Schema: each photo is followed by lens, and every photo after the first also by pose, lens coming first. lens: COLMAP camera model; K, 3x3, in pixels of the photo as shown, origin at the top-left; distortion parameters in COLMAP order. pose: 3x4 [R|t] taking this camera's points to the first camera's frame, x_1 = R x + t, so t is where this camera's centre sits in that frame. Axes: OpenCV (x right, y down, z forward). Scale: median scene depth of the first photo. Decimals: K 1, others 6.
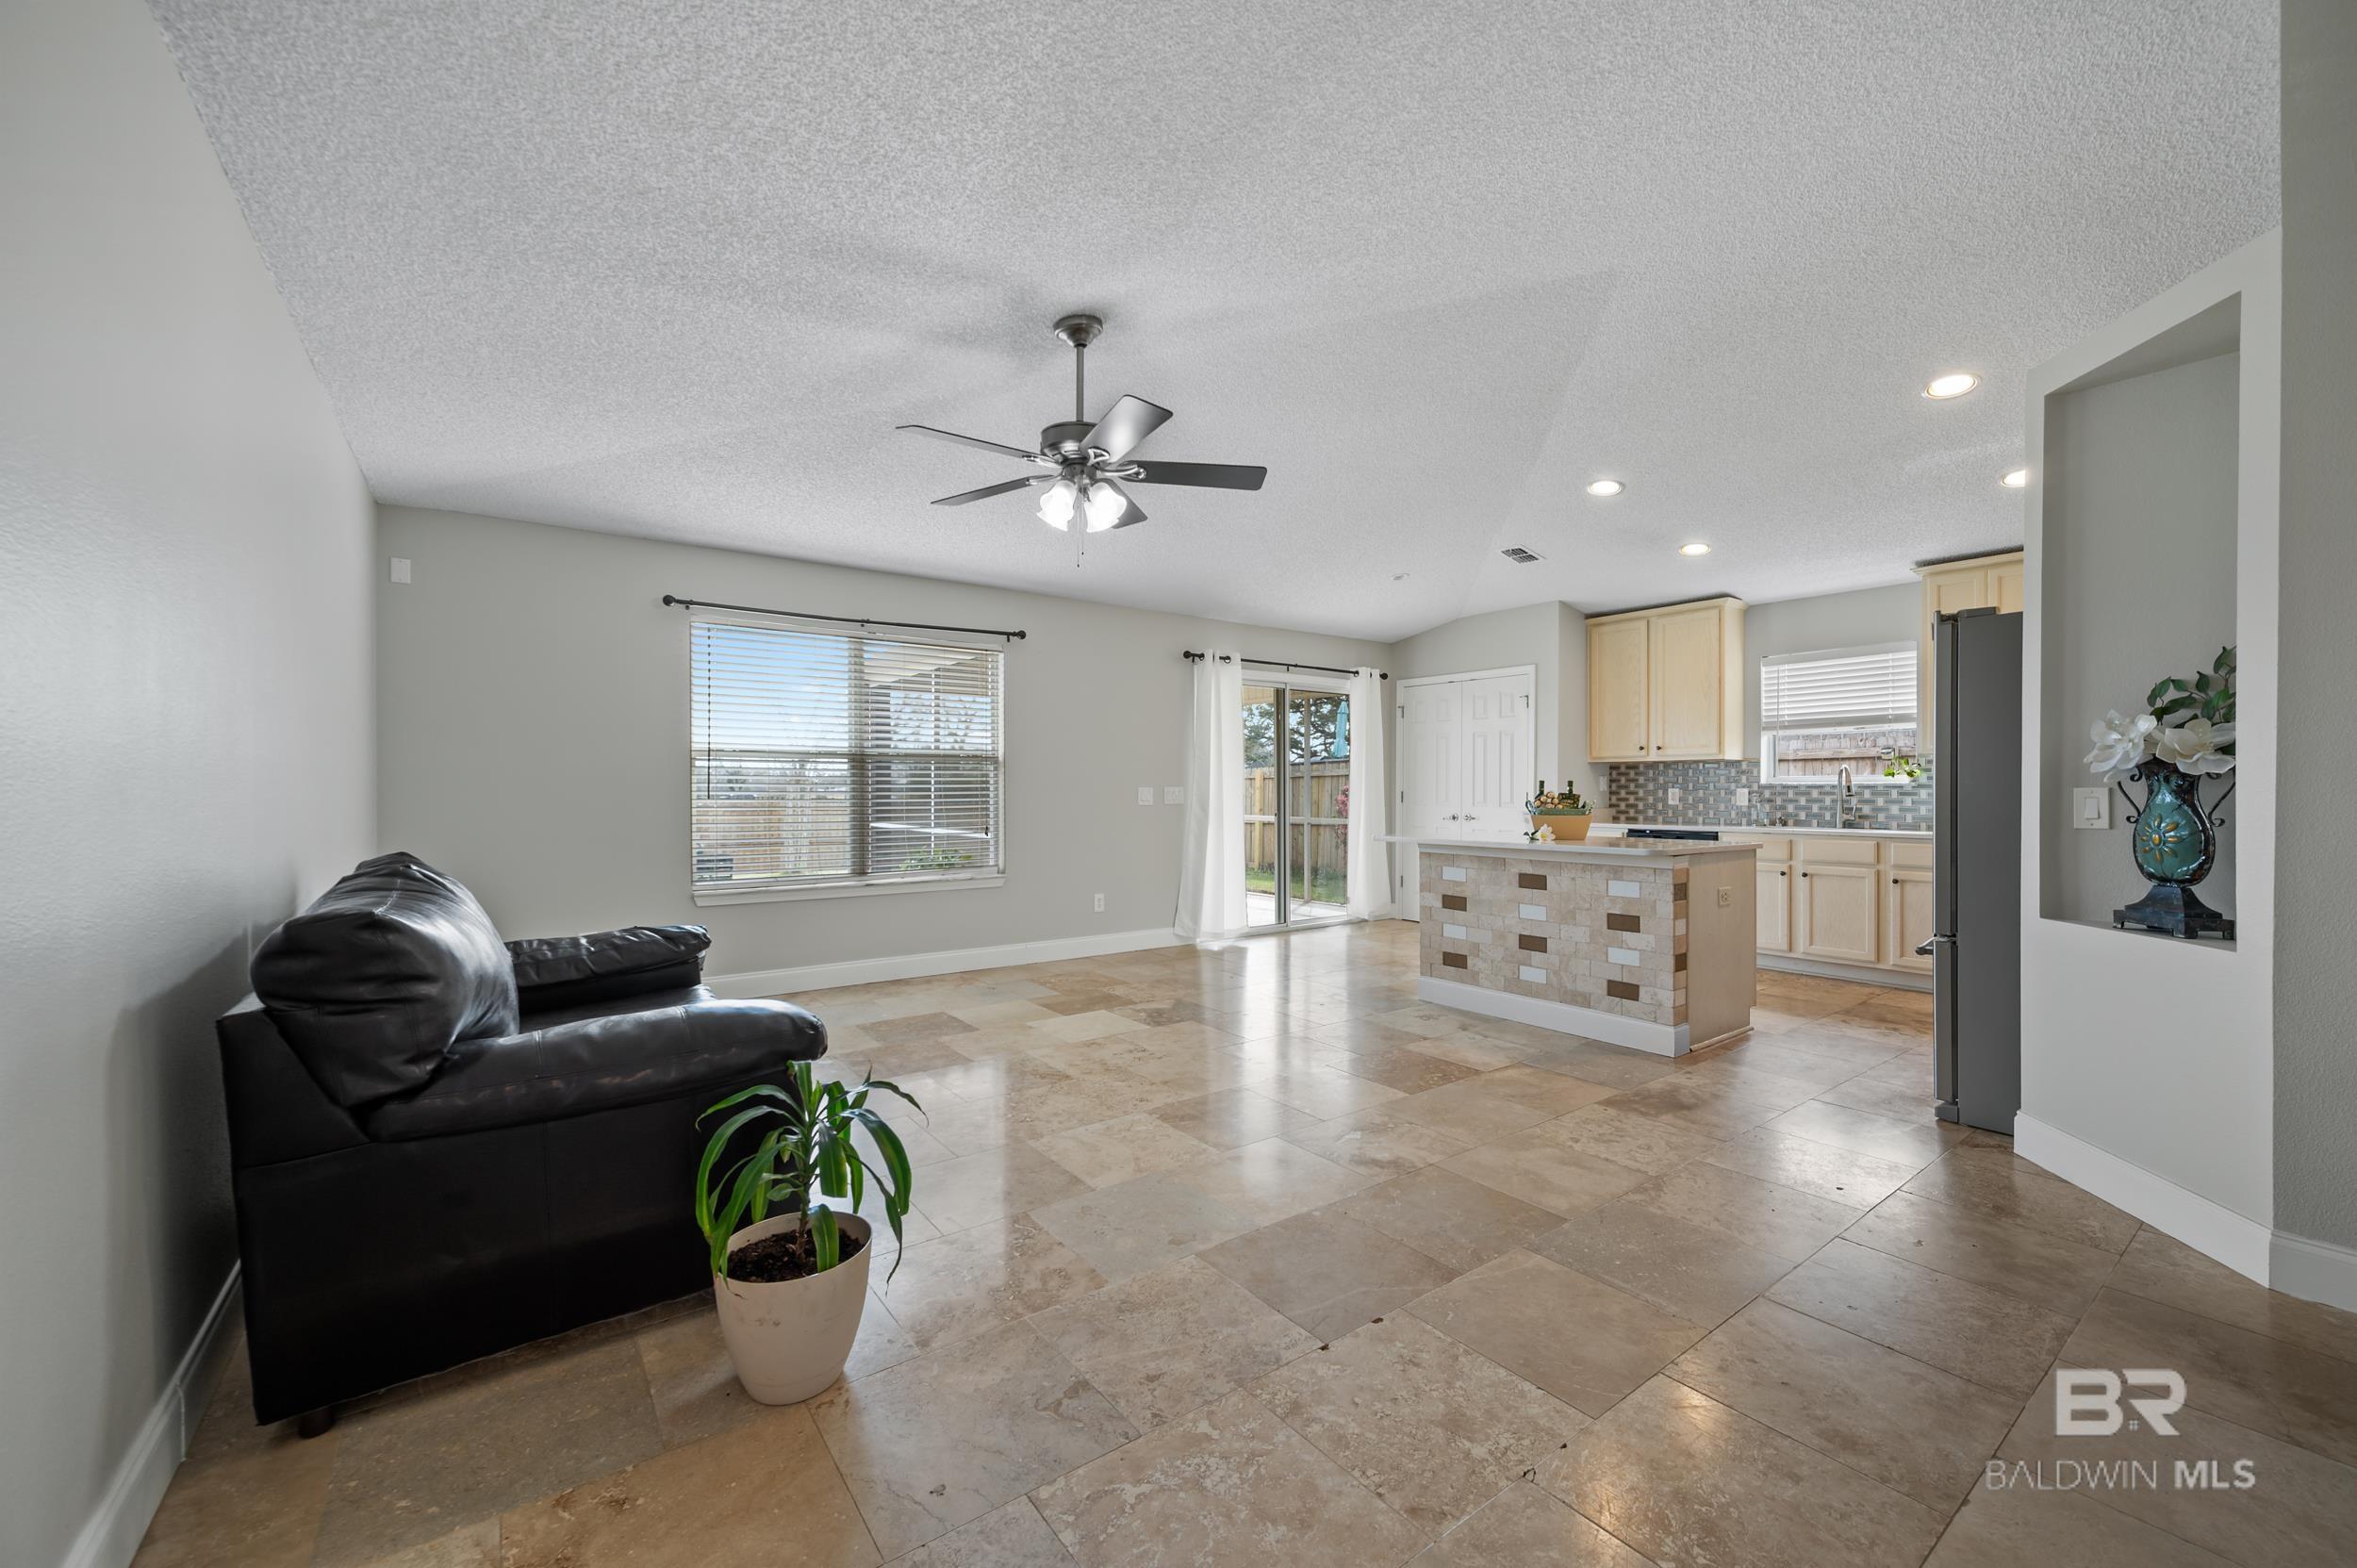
lens RADIAL K [[922.5, 0, 1176.4], [0, 922.5, 798.4], [0, 0, 1]] dist [-0.003279, -0.000510]
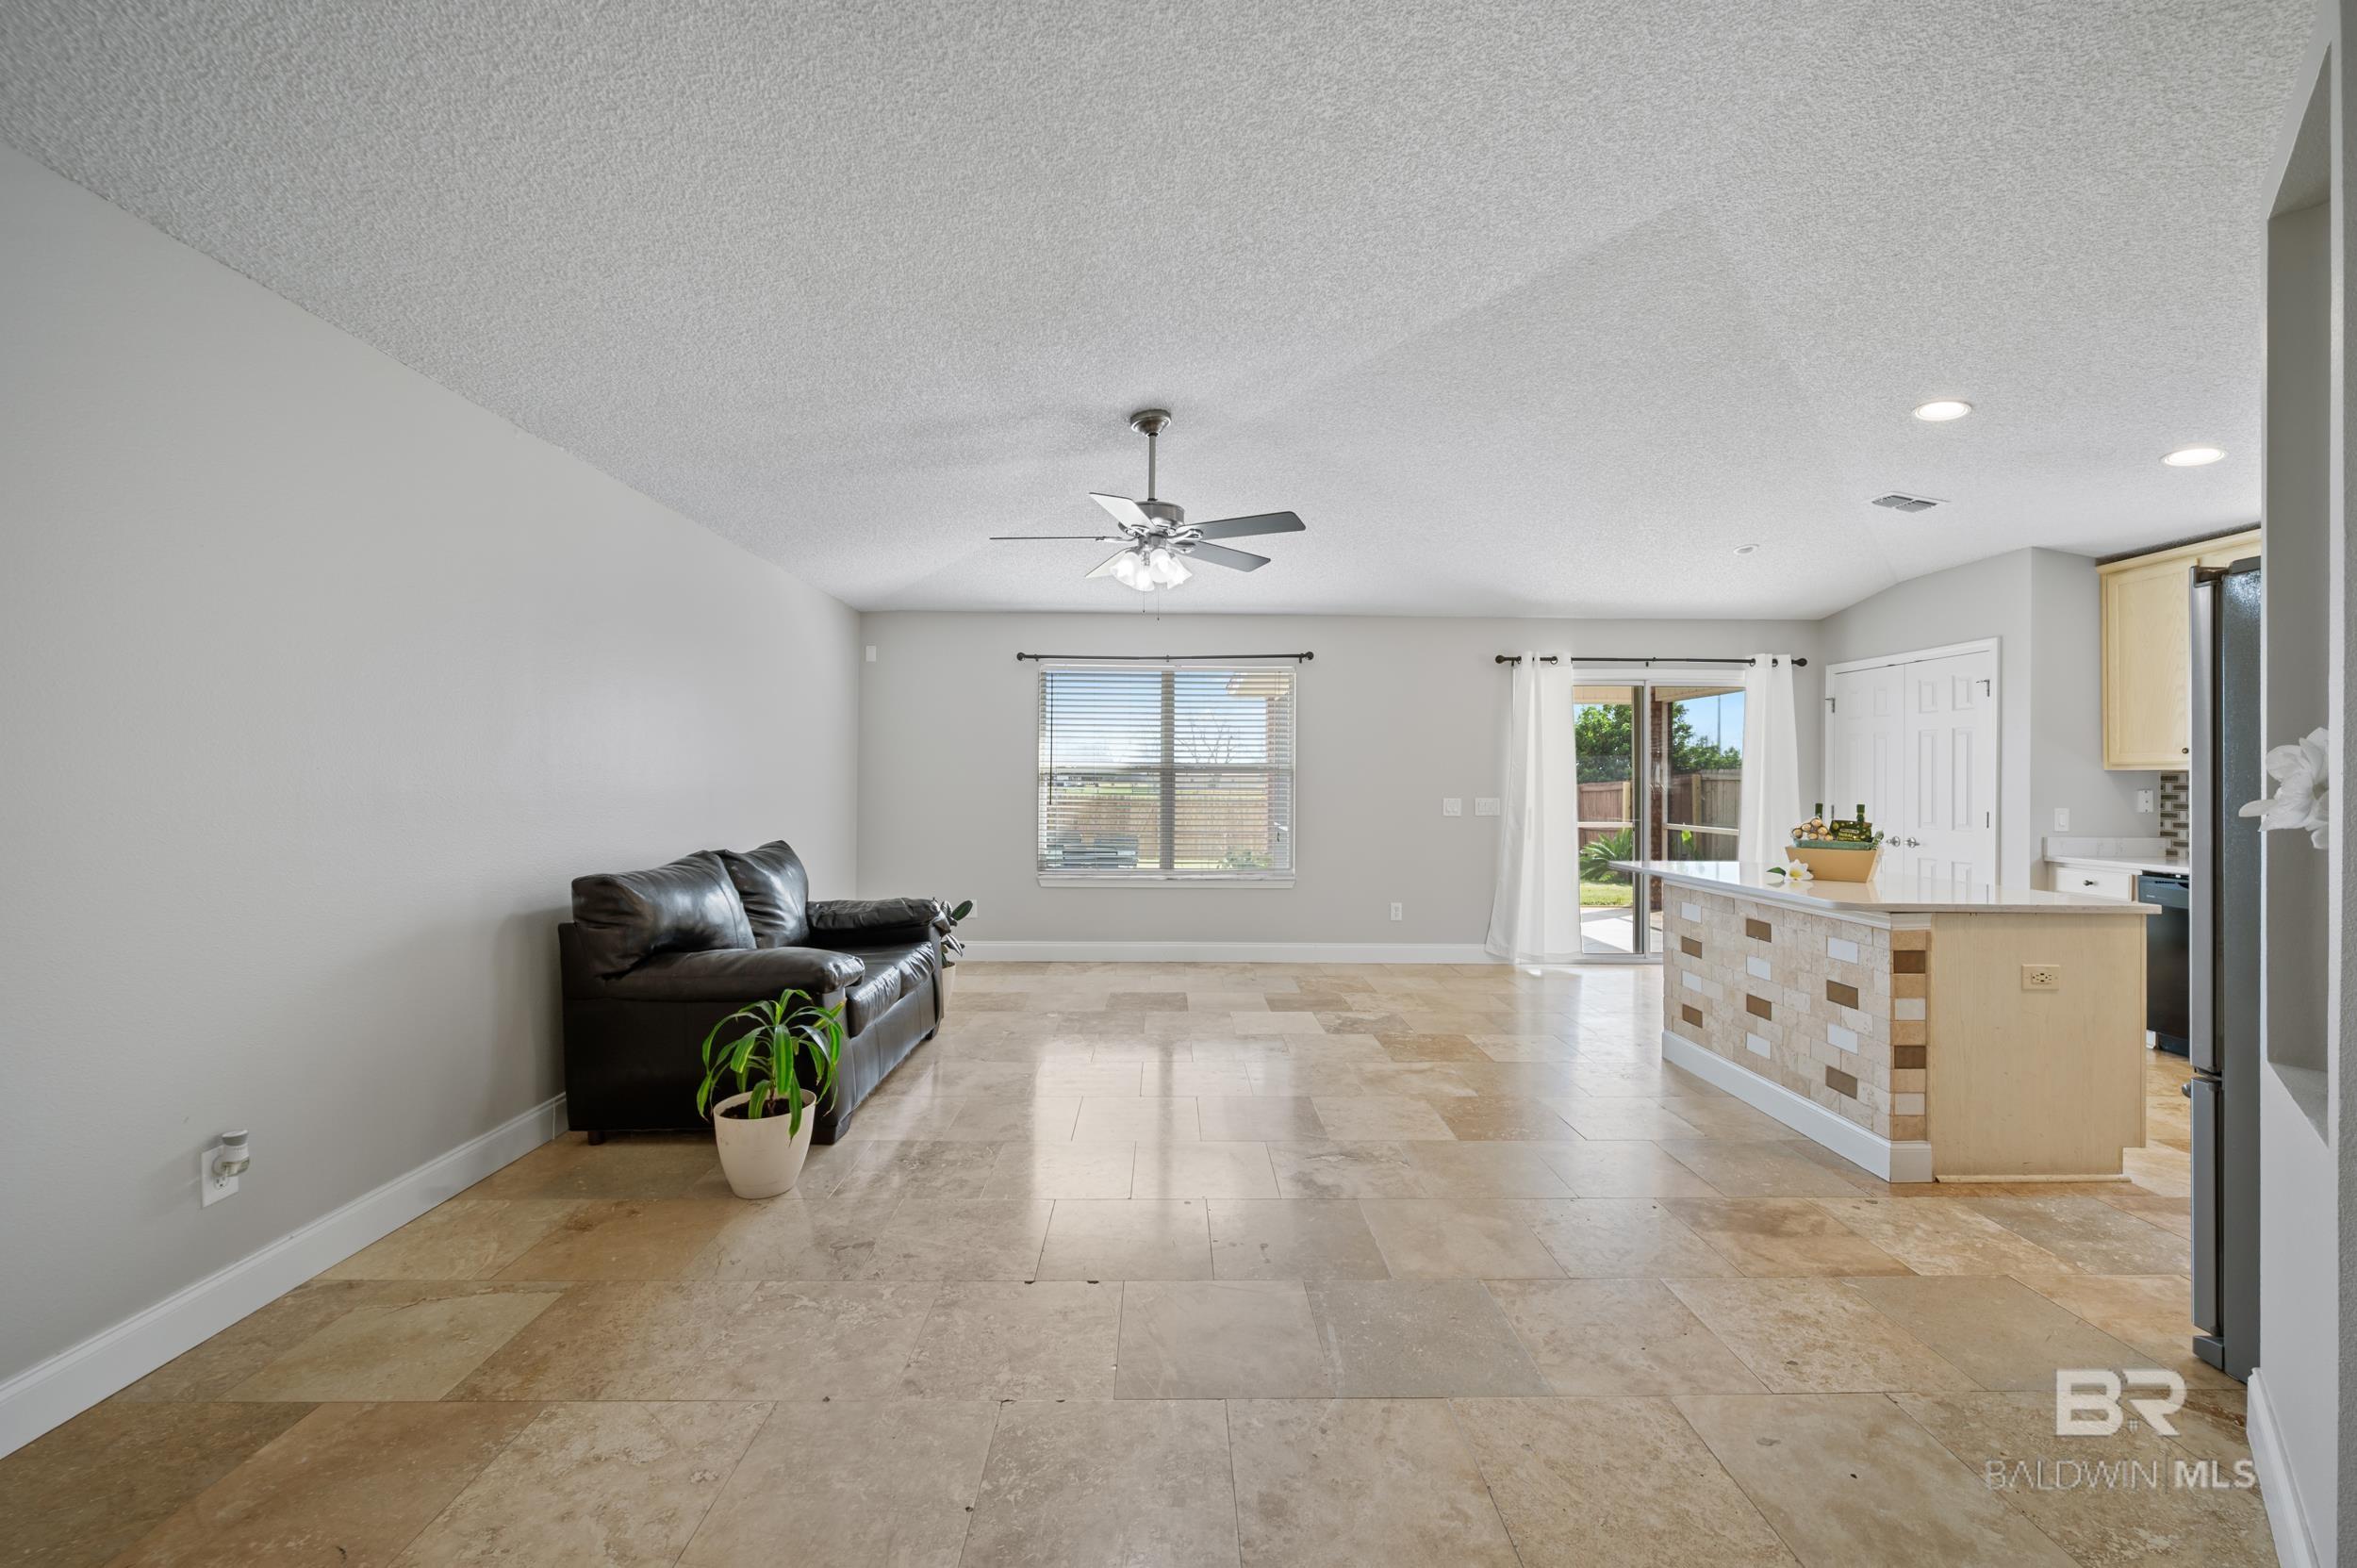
lens RADIAL K [[922.5, 0, 1170.9], [0, 922.5, 780.3], [0, 0, 1]] dist [-0.003279, -0.000510]
pose [[0.812311, 0.004435, -0.583207, 0.409765], [-0.011905, 0.999889, -0.008979, -0.025484], [0.583102, 0.014237, 0.812274, 0.040881]]
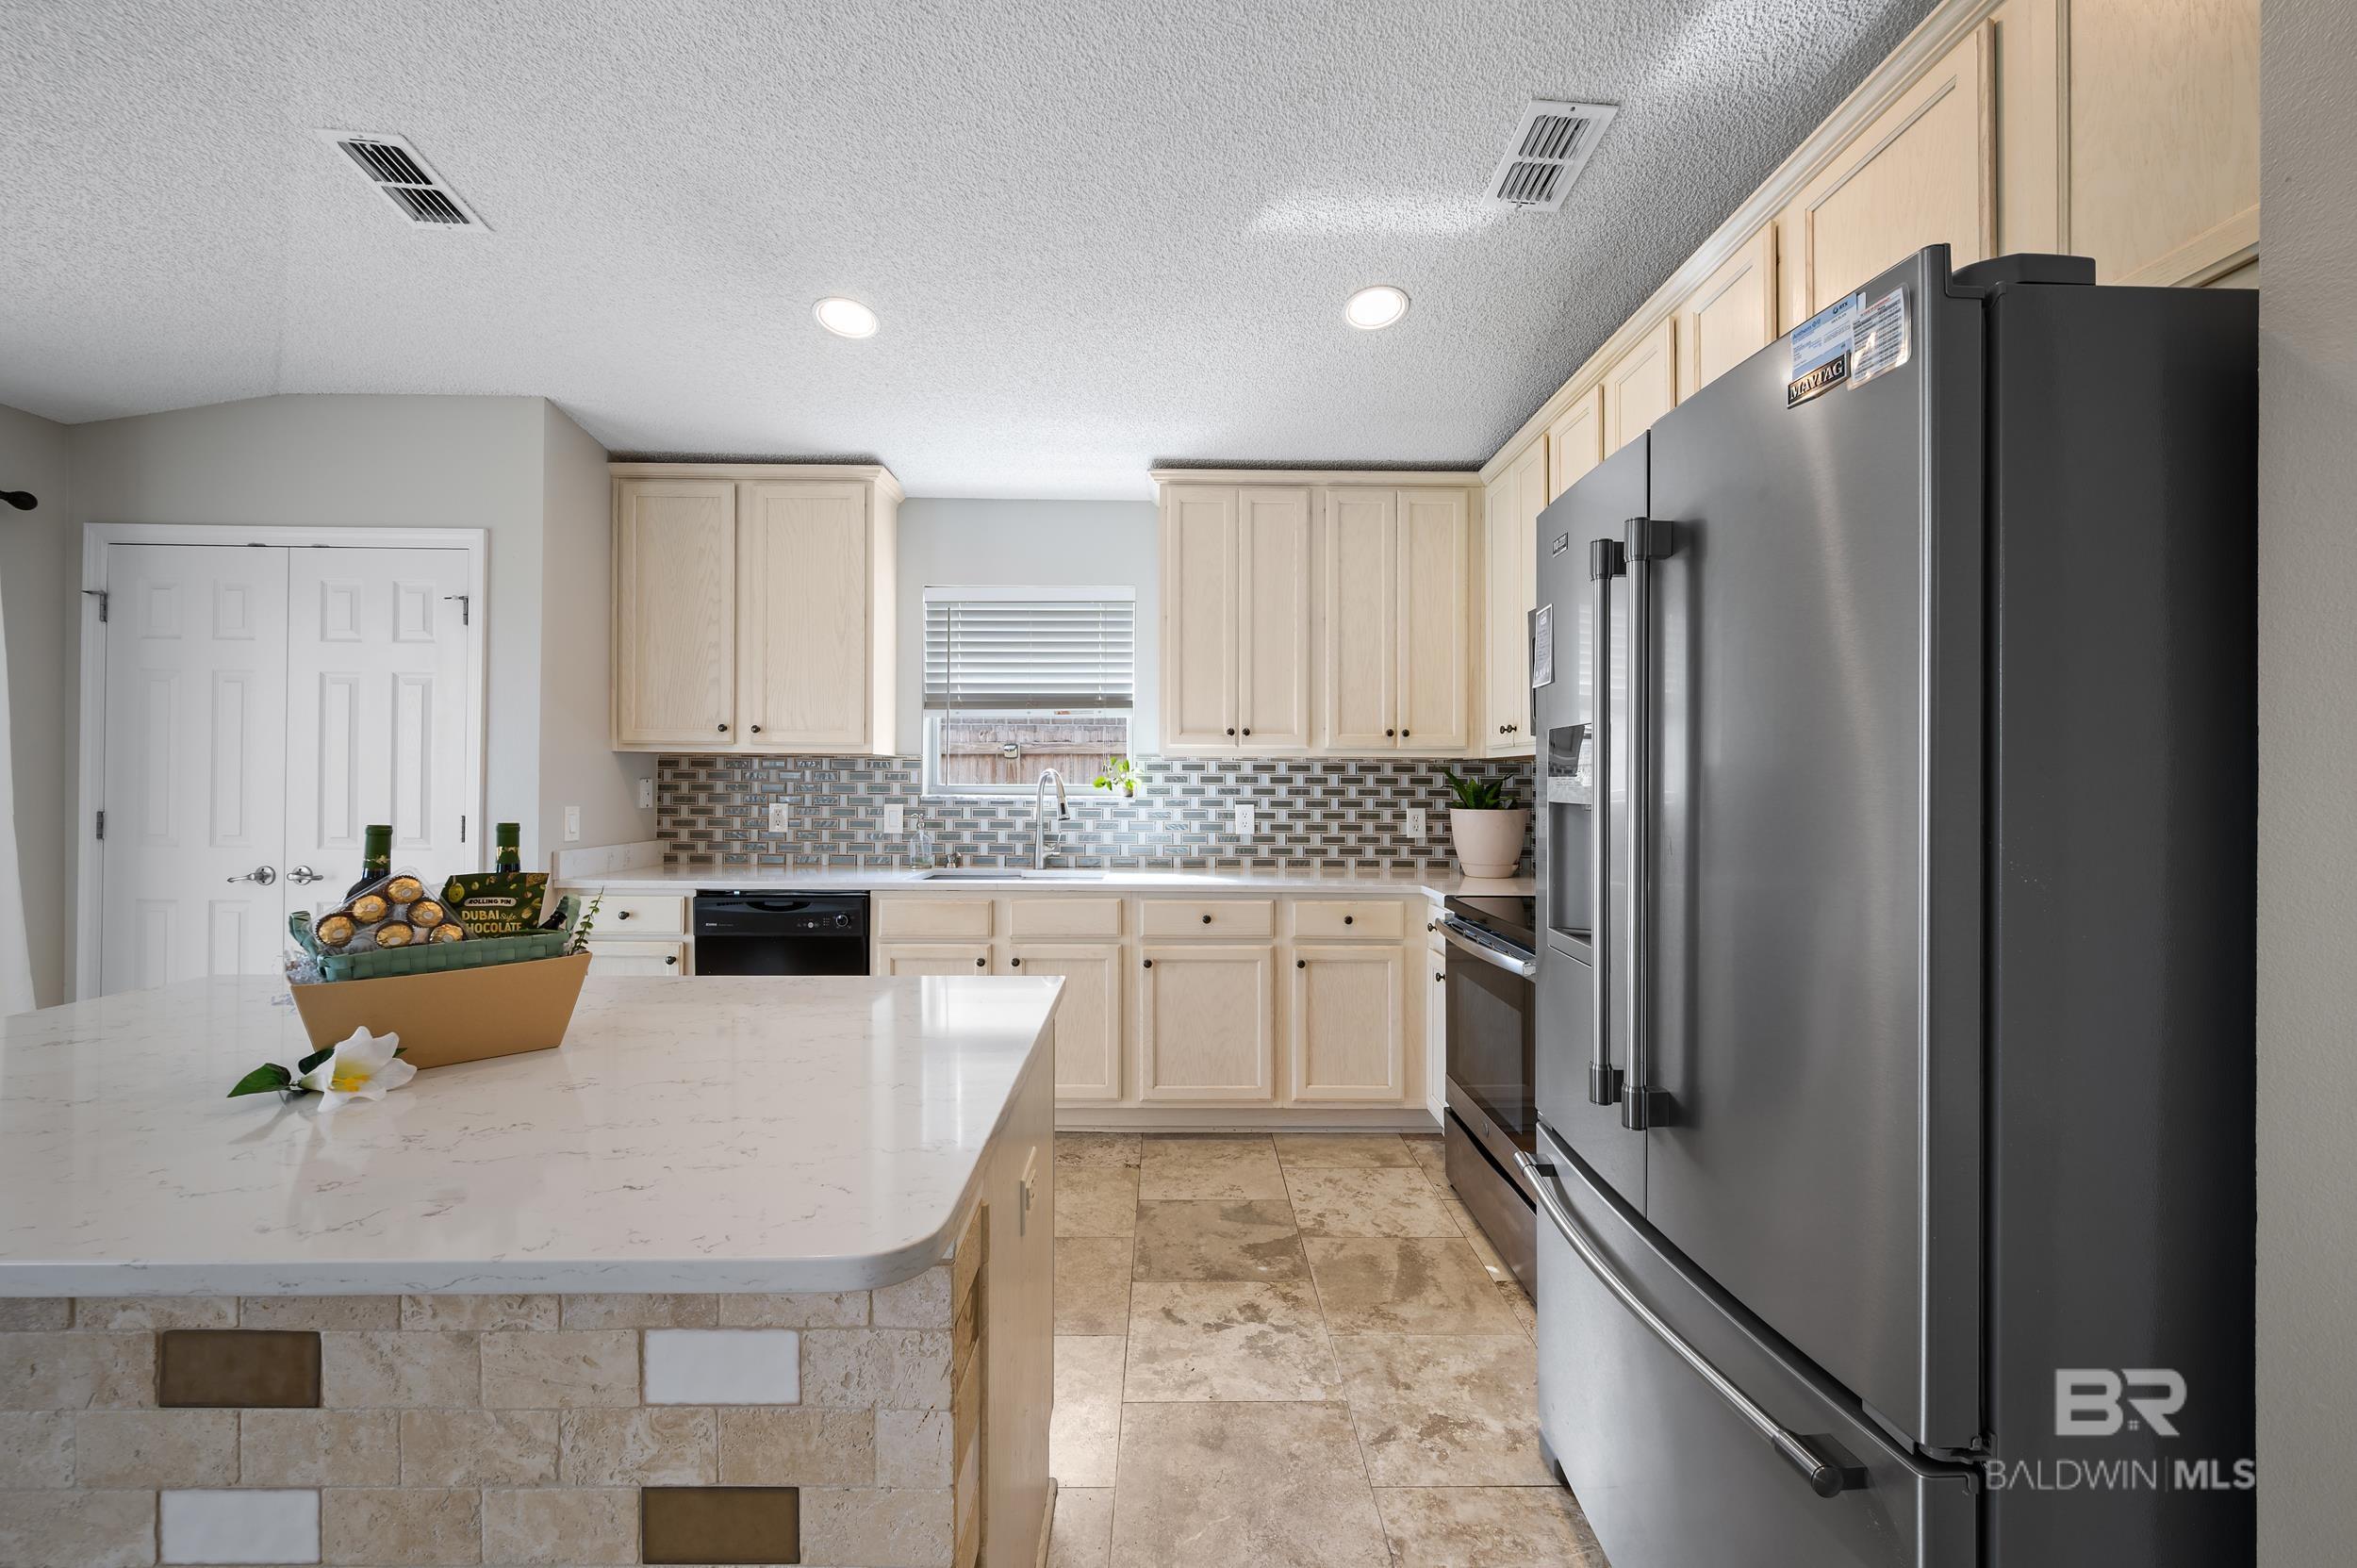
lens RADIAL K [[922.5, 0, 1190.2], [0, 922.5, 774.0], [0, 0, 1]] dist [-0.003279, -0.000510]
pose [[0.571793, 0.009594, 0.820342, 0.319382], [0.001647, 0.999916, -0.012842, -0.029895], [-0.820396, 0.008695, 0.571730, 0.677956]]
